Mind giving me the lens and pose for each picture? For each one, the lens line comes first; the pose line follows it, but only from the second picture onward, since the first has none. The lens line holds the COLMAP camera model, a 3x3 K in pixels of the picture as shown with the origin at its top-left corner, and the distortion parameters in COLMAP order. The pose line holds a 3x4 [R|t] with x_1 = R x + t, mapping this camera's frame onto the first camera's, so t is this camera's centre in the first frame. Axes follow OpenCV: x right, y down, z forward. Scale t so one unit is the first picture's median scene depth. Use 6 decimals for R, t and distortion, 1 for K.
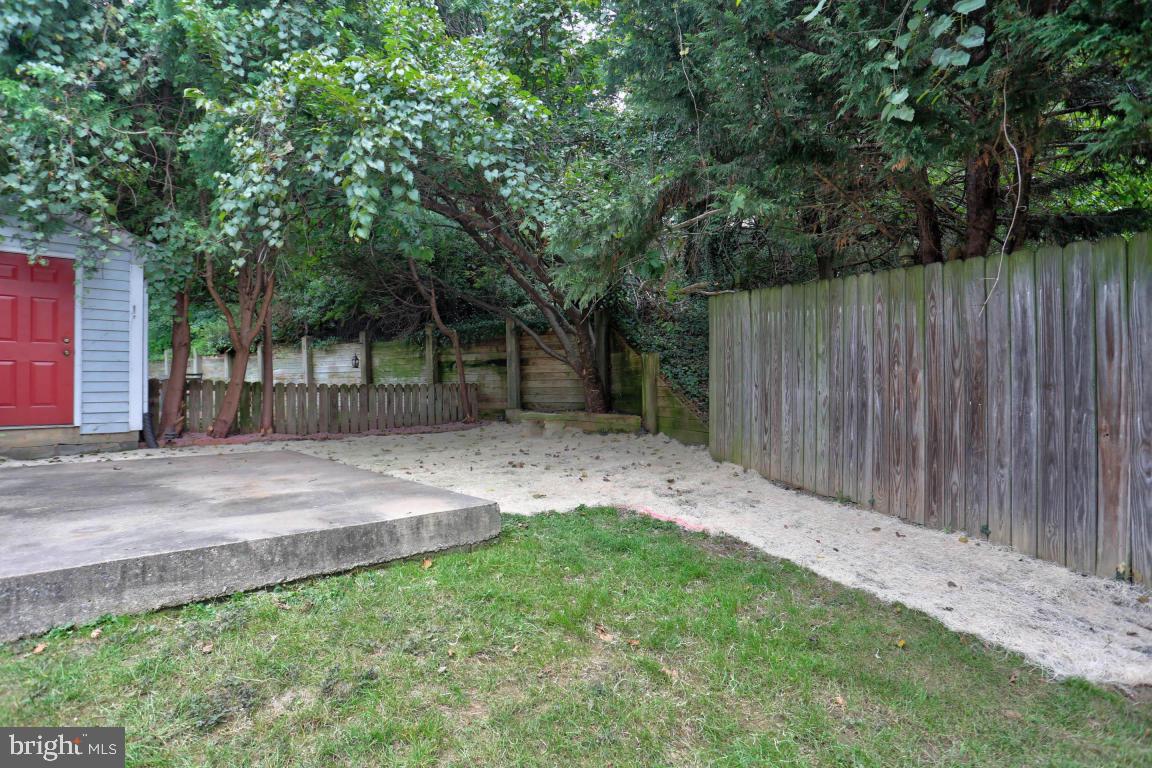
lens RADIAL K [[573.3, 0, 591.3], [0, 573.3, 371.7], [0, 0, 1]] dist [-0.068280, 0.029274]
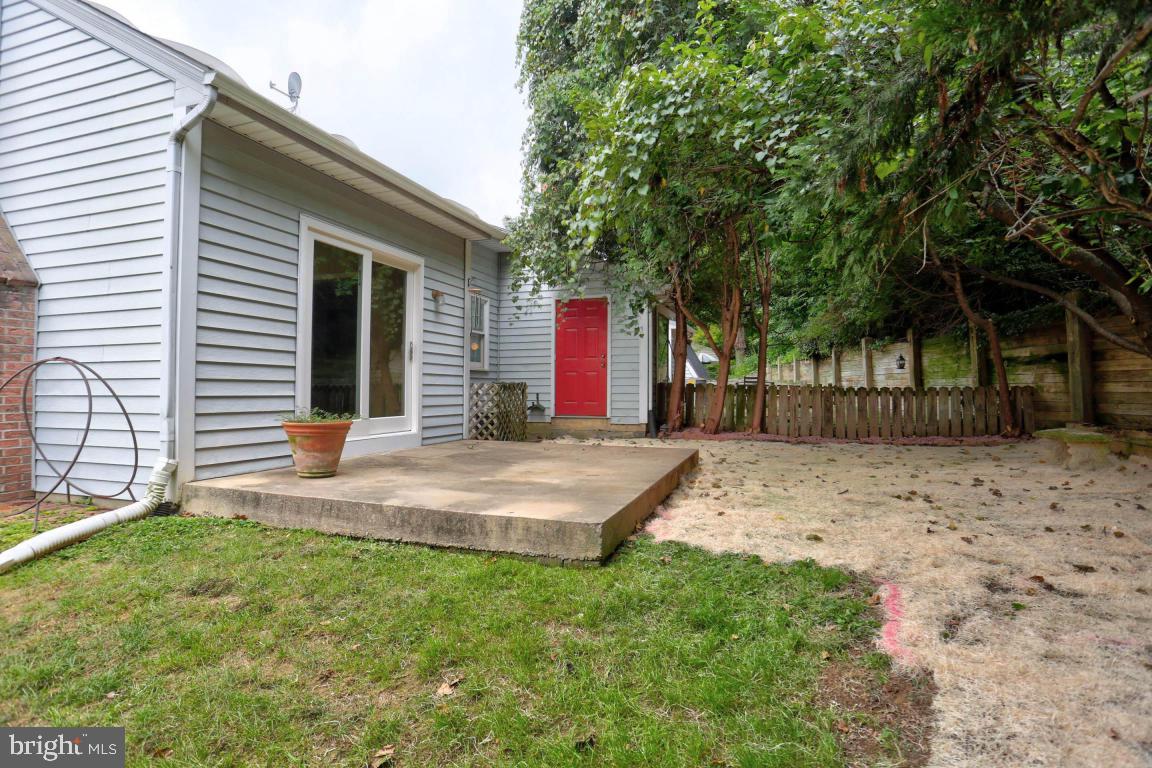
lens RADIAL K [[573.3, 0, 591.3], [0, 573.3, 371.7], [0, 0, 1]] dist [-0.068280, 0.029274]
pose [[0.489442, -0.019073, -0.871827, 0.246251], [0.017590, 0.999773, -0.011997, -0.000330], [0.871858, -0.009464, 0.489667, 0.215411]]
